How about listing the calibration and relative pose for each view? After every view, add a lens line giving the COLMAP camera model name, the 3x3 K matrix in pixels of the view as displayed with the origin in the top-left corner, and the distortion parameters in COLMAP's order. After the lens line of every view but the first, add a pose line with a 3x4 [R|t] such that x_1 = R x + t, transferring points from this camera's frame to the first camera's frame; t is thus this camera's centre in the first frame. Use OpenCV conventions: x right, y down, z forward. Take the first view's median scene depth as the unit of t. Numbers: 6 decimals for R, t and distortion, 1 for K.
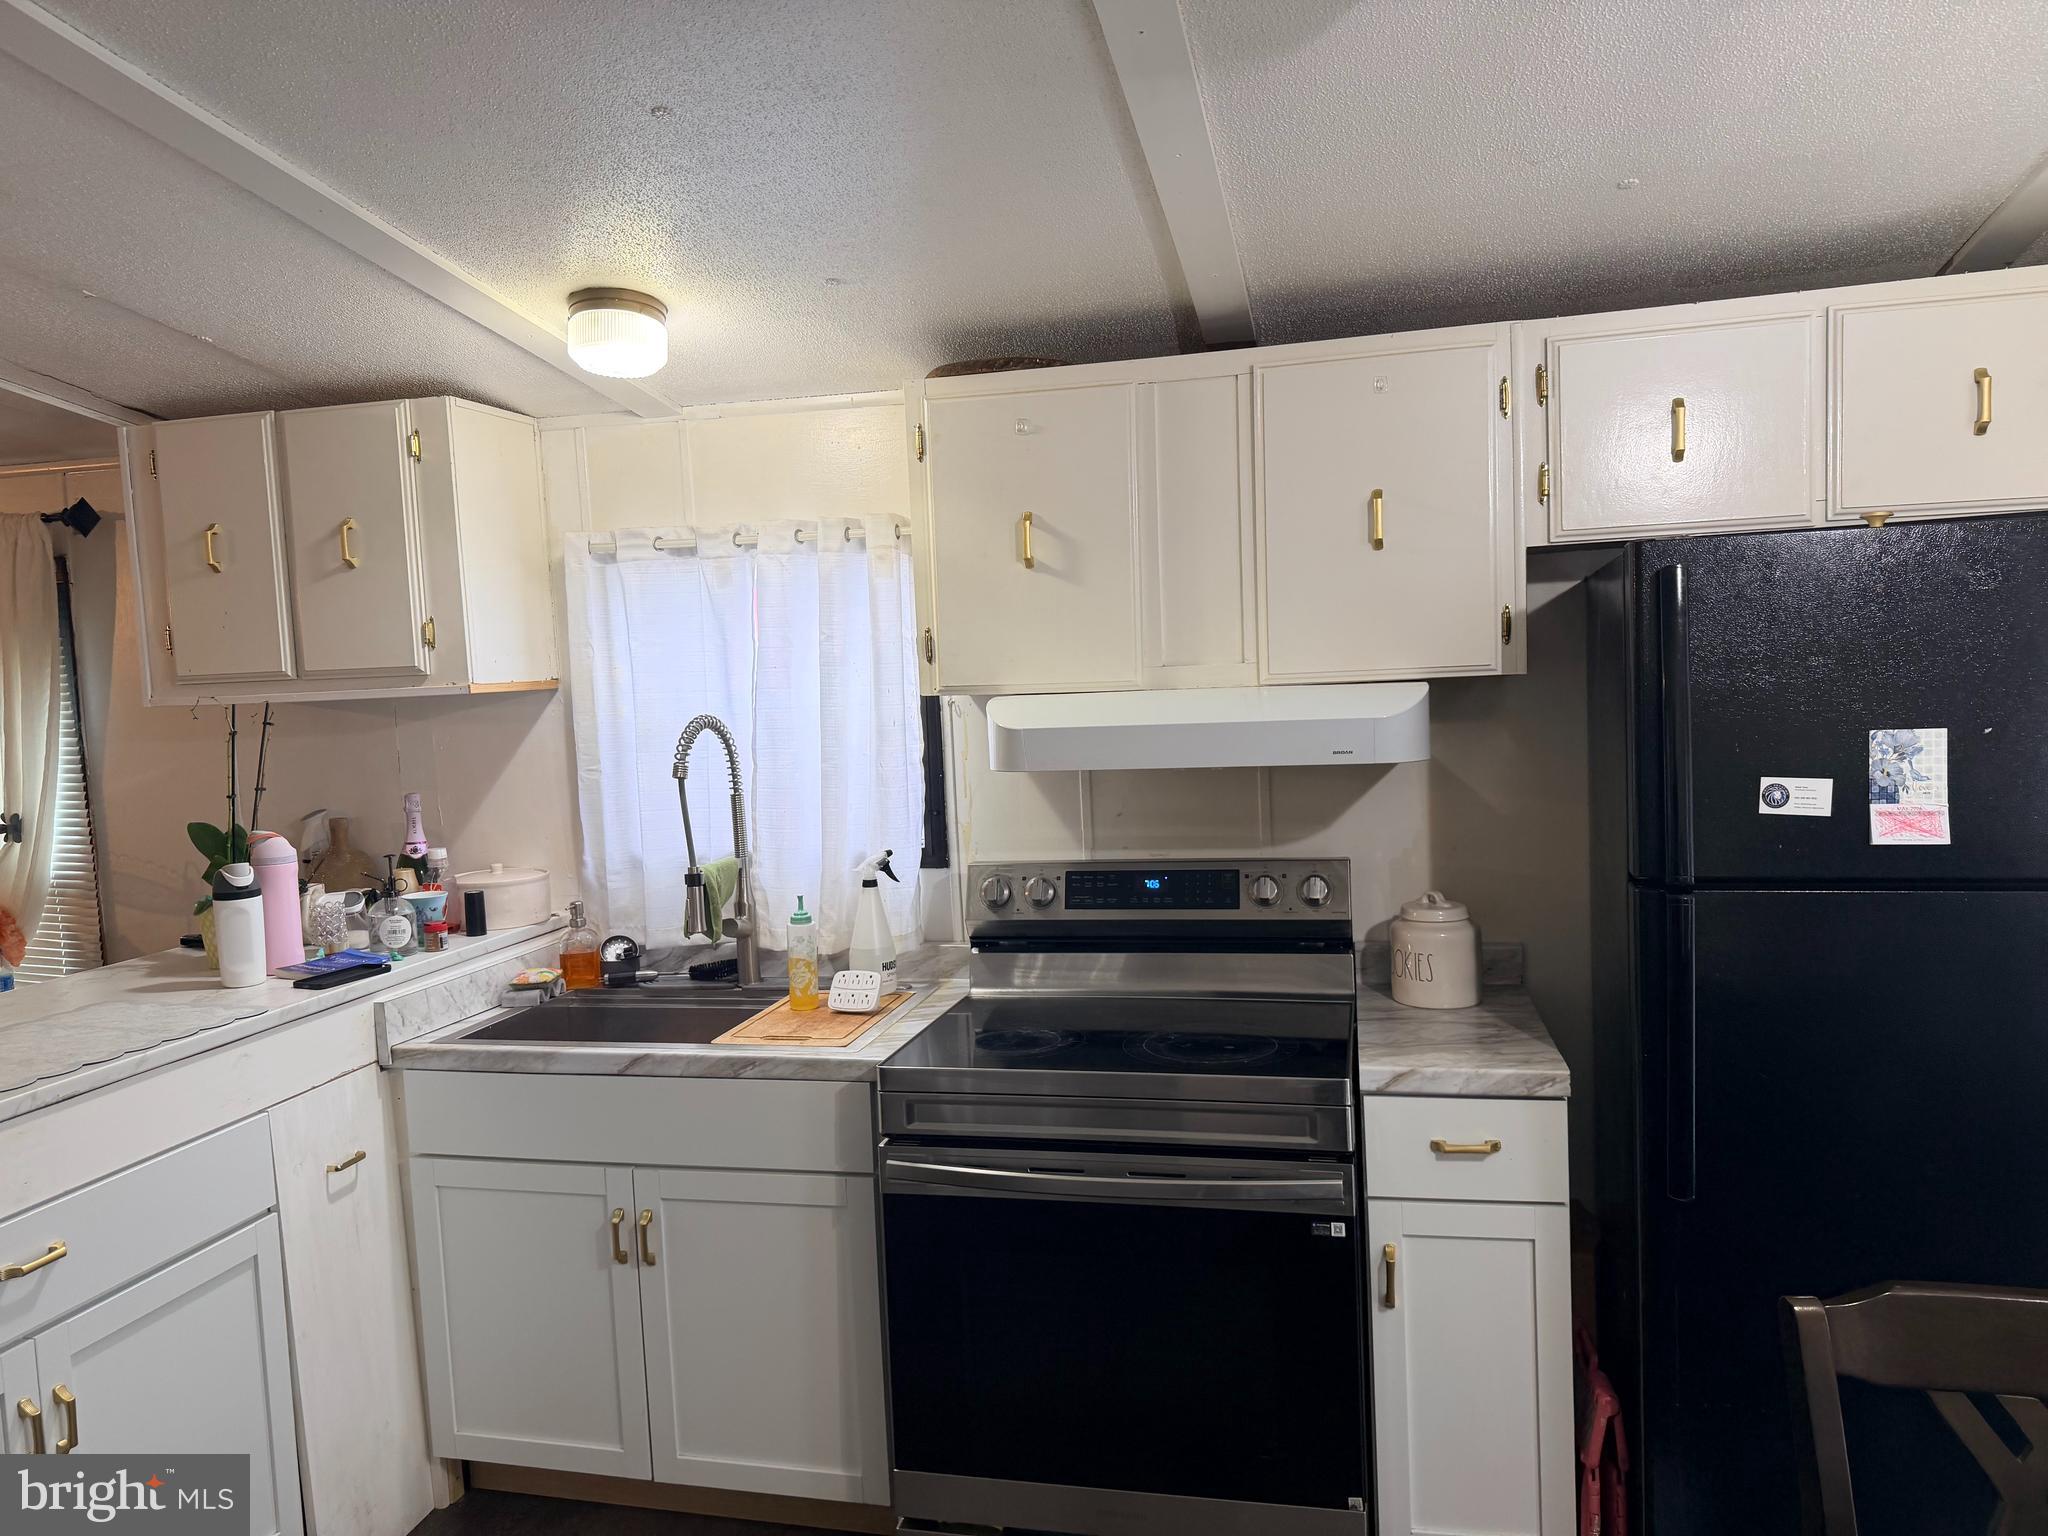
lens RADIAL K [[1433.5, 0, 1018.6], [0, 1433.5, 775.8], [0, 0, 1]] dist [0.070265, -0.102769]
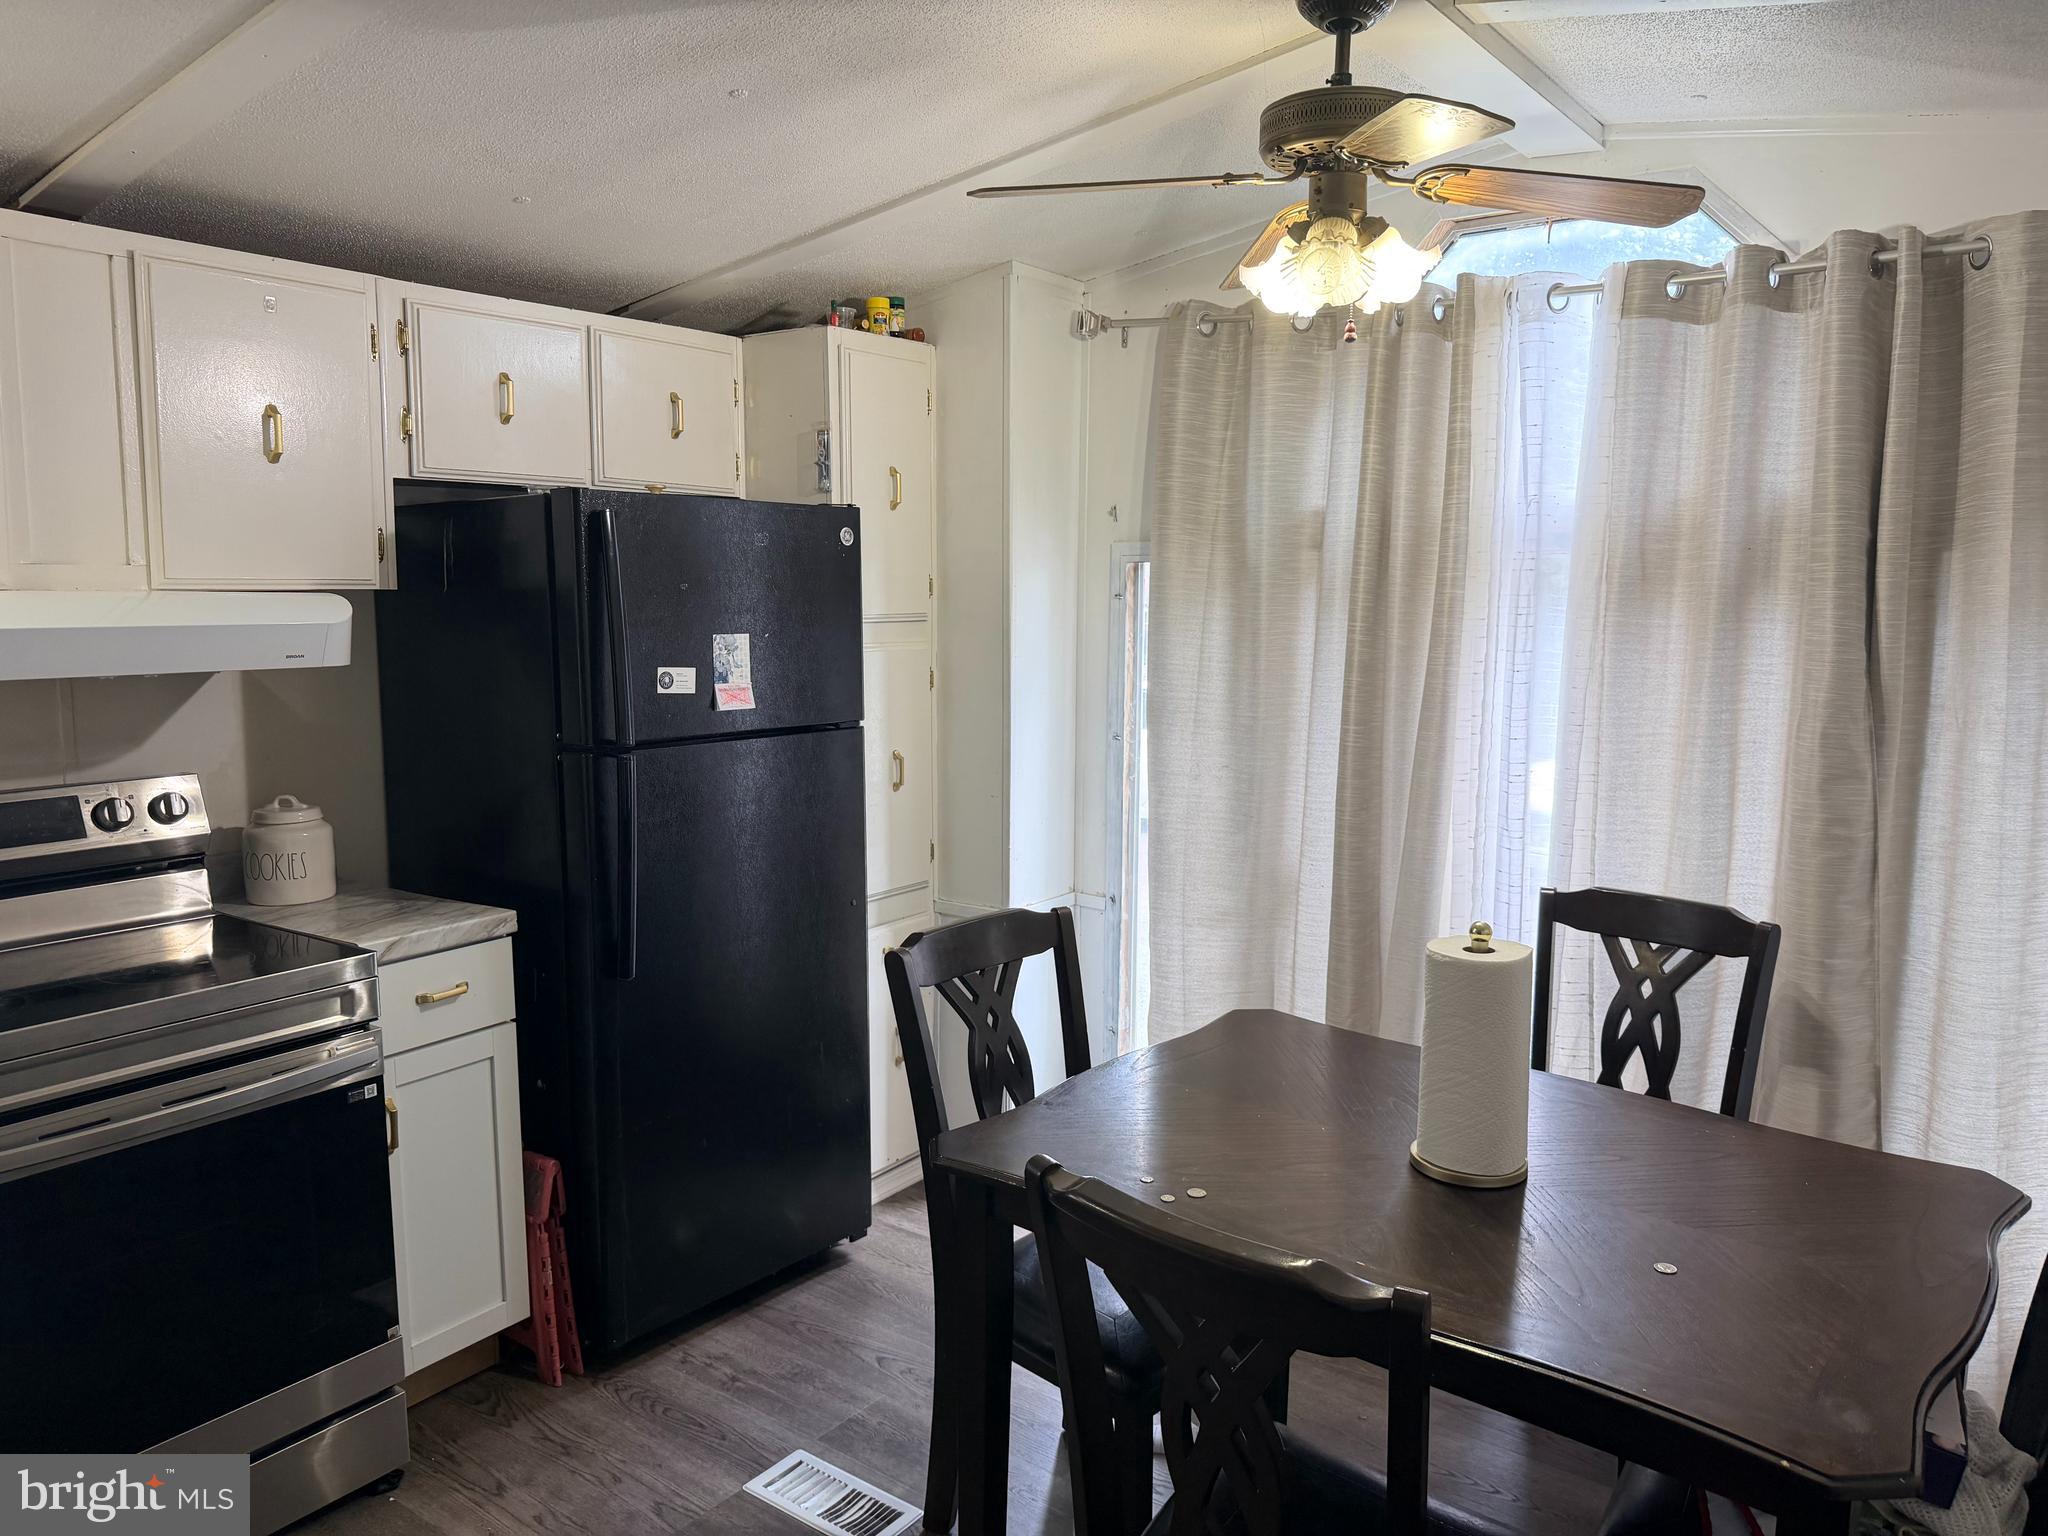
lens RADIAL K [[1433.5, 0, 1018.2], [0, 1433.5, 764.5], [0, 0, 1]] dist [0.070265, -0.102769]
pose [[0.378806, -0.067599, 0.923004, -0.579119], [0.049537, 0.997380, 0.052715, 0.034099], [-0.924150, 0.025754, 0.381162, 0.124990]]
